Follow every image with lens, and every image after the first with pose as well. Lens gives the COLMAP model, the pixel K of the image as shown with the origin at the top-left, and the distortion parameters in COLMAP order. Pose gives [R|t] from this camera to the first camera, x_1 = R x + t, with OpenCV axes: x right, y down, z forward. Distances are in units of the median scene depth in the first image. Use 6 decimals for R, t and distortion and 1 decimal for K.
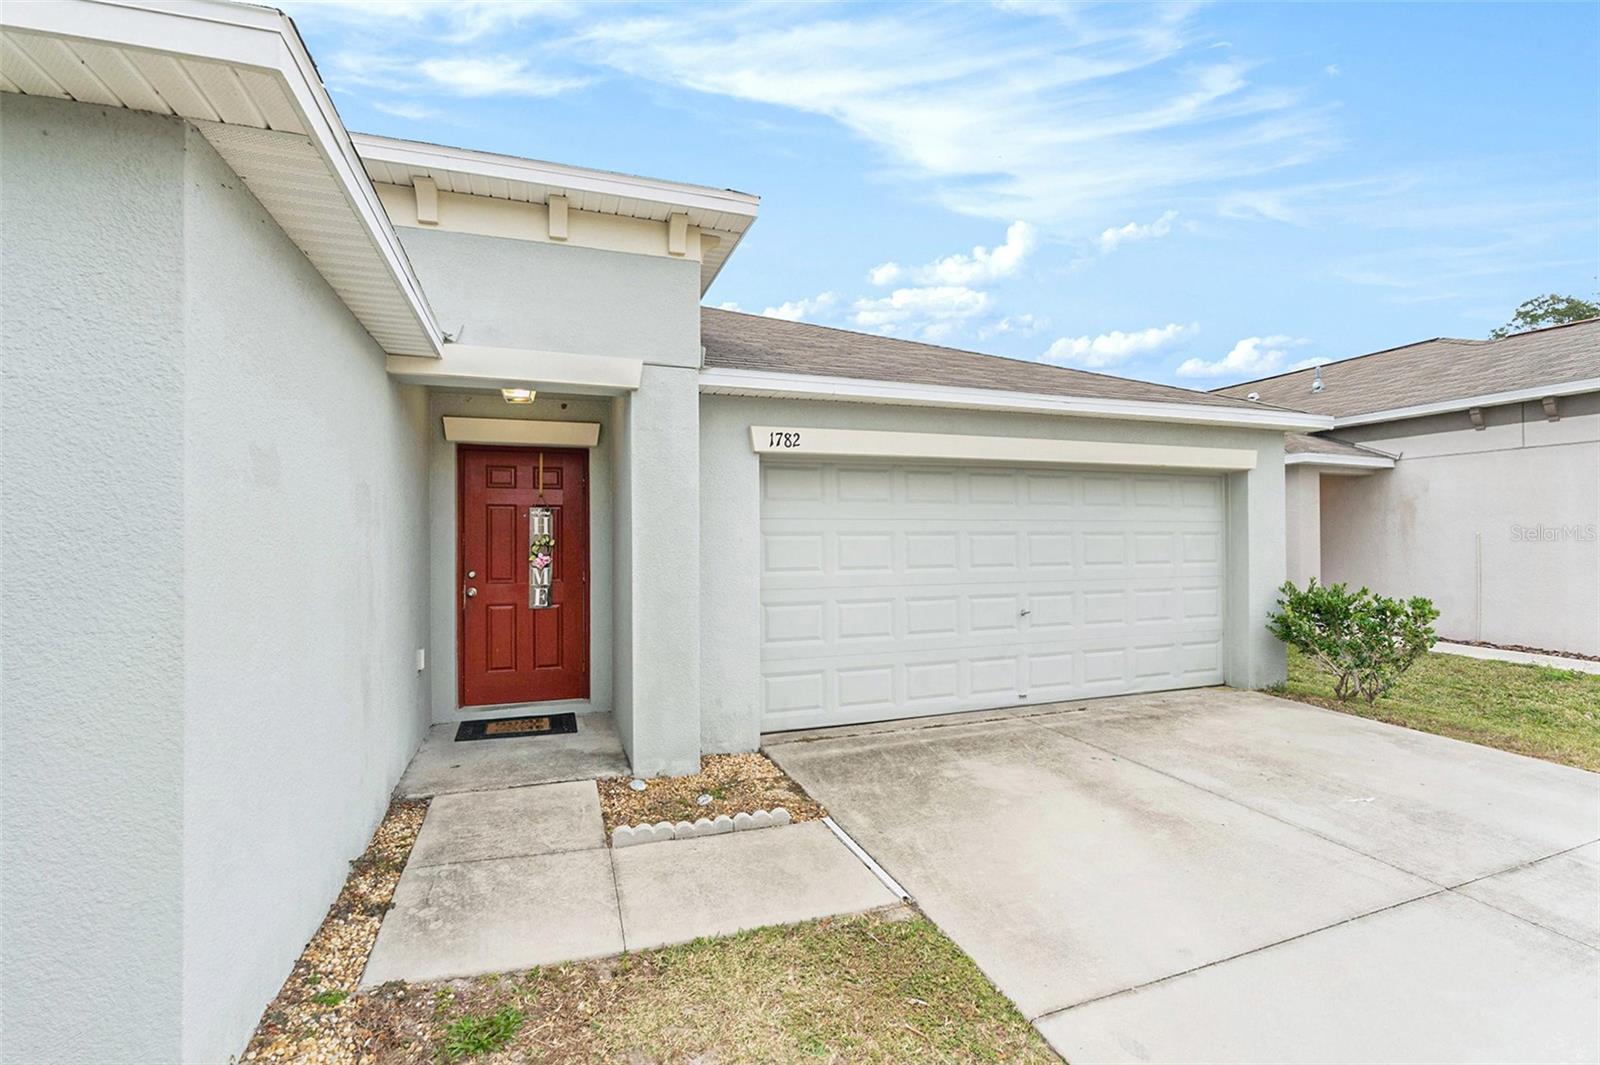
lens RADIAL K [[725.8, 0, 801.9], [0, 725.8, 531.1], [0, 0, 1]] dist [-0.011299, 0.000447]
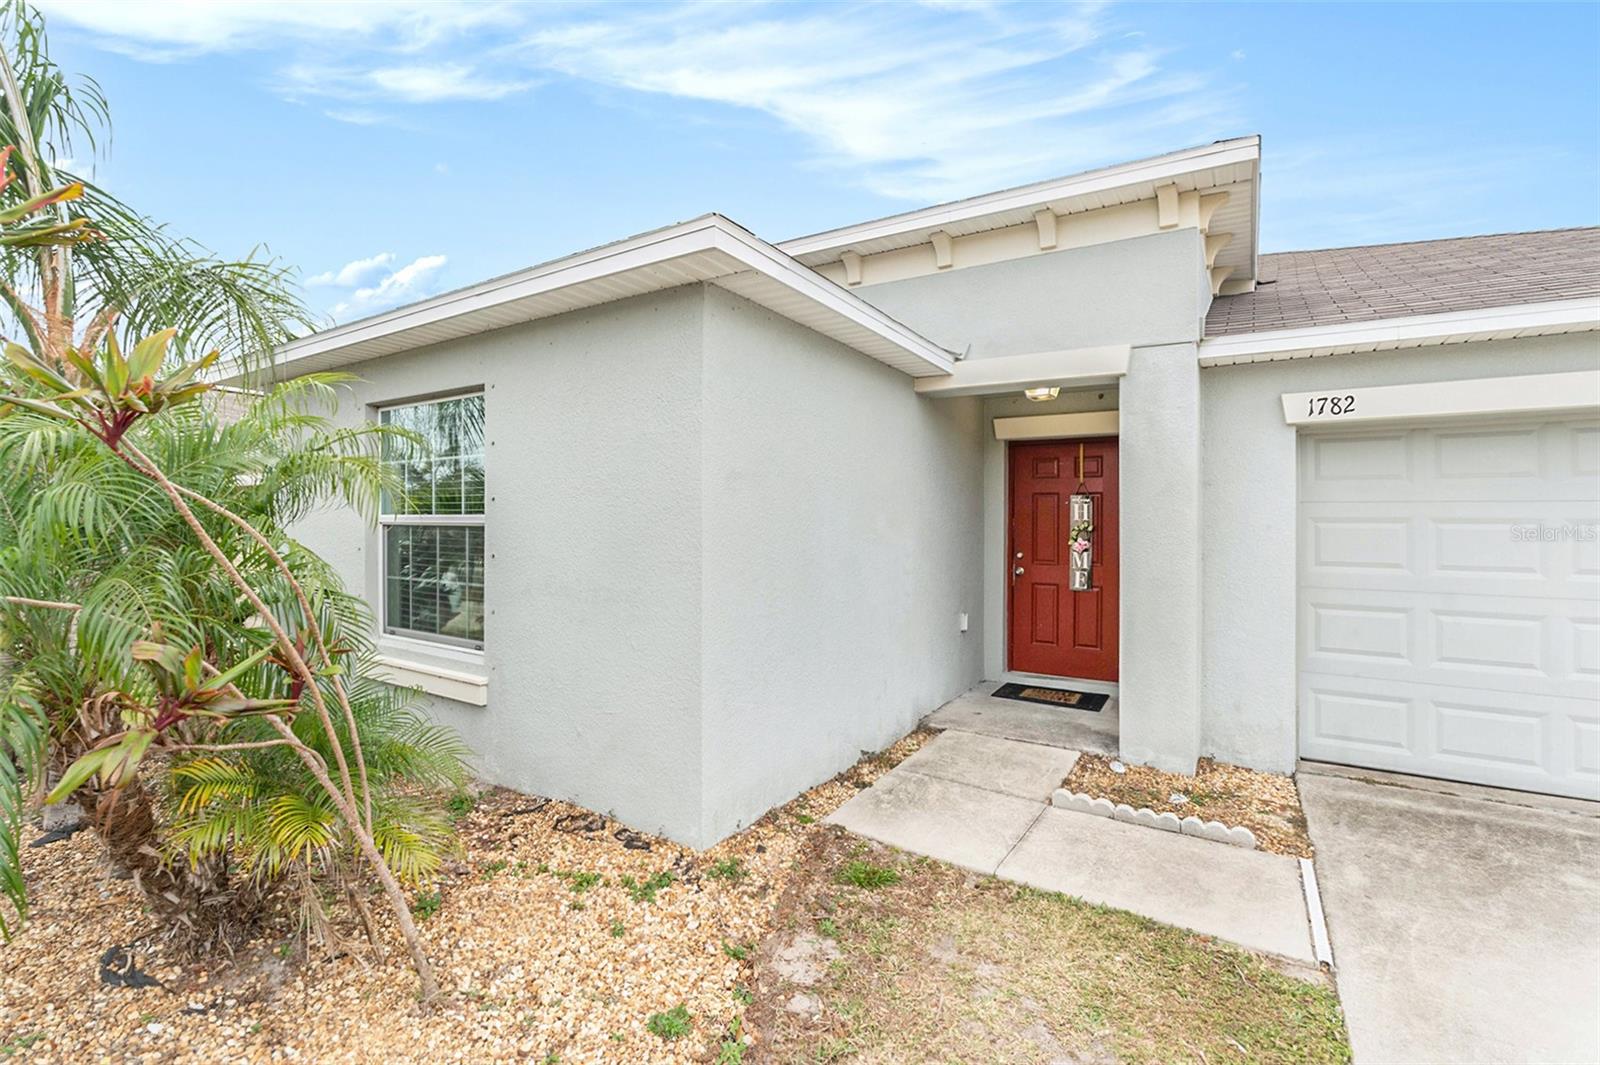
lens RADIAL K [[725.8, 0, 785.4], [0, 725.8, 525.4], [0, 0, 1]] dist [-0.011299, 0.000447]
pose [[0.615260, 0.013130, -0.788215, 0.278687], [-0.010332, 0.999910, 0.008591, 0.009623], [0.788257, 0.002858, 0.615340, 0.014217]]
